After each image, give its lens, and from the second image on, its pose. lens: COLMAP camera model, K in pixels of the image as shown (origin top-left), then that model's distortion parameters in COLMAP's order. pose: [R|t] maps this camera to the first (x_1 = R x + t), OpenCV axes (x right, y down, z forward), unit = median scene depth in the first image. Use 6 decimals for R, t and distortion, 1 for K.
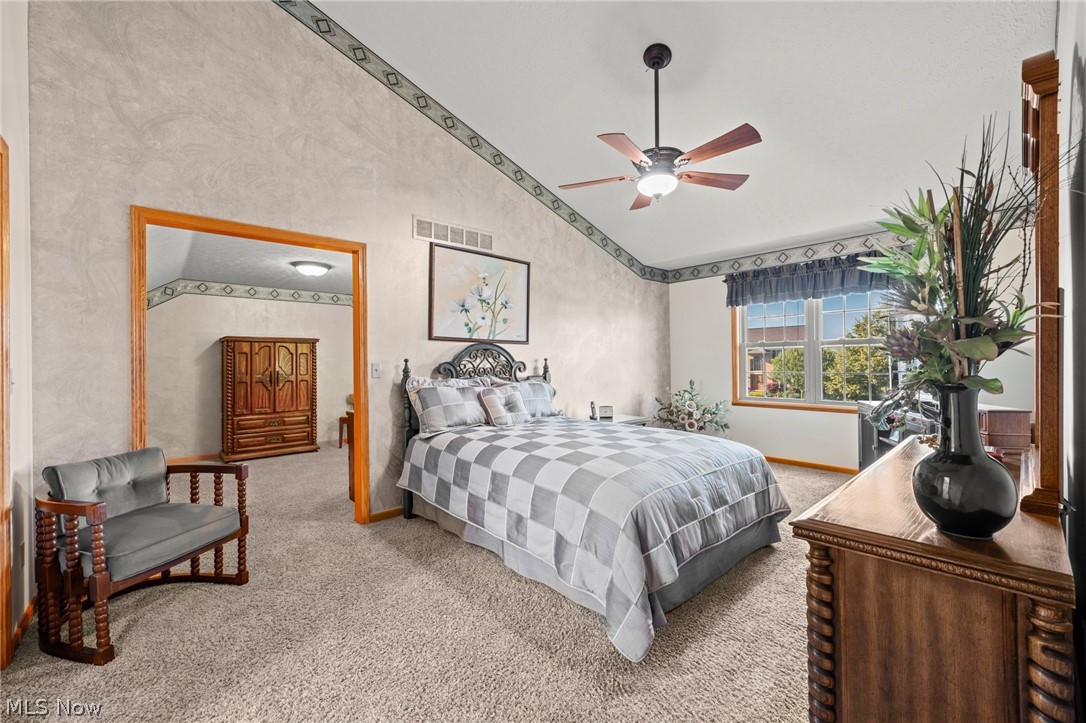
lens RADIAL K [[418.5, 0, 534.2], [0, 418.5, 361.8], [0, 0, 1]] dist [-0.000168, 0.000816]
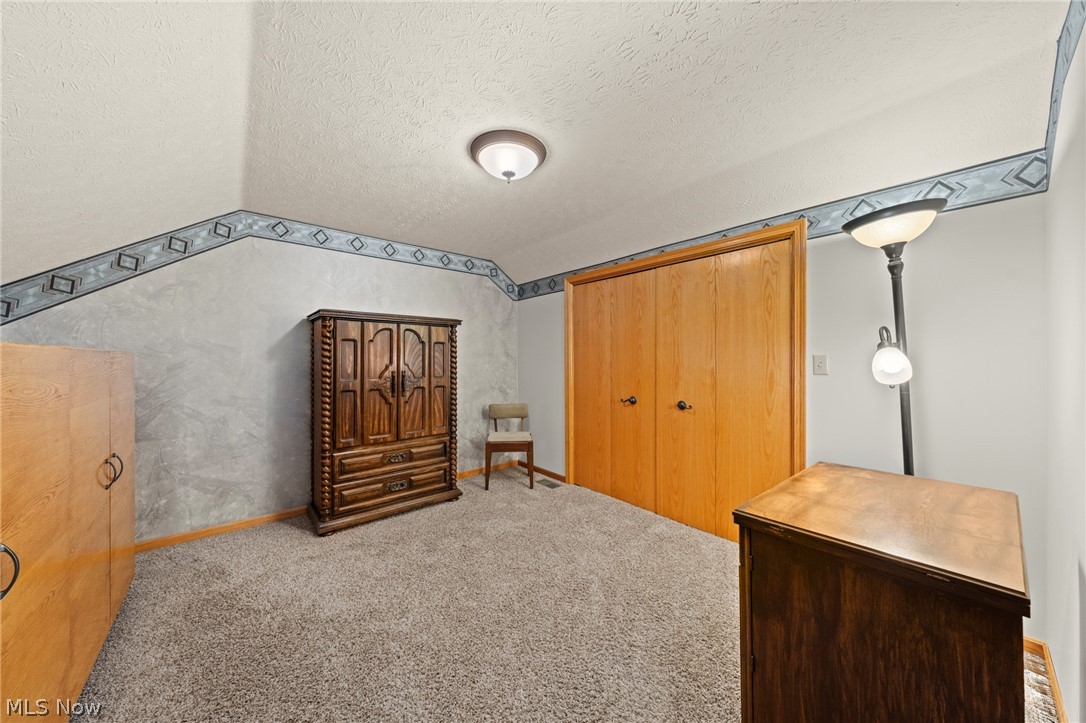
lens RADIAL K [[365.4, 0, 547.3], [0, 365.4, 360.9], [0, 0, 1]] dist [0.008330, 0.000095]
pose [[0.999389, 0.004888, -0.034614, -0.395573], [-0.004804, 0.999985, 0.002487, 0.005442], [0.034626, -0.002319, 0.999398, 0.493139]]
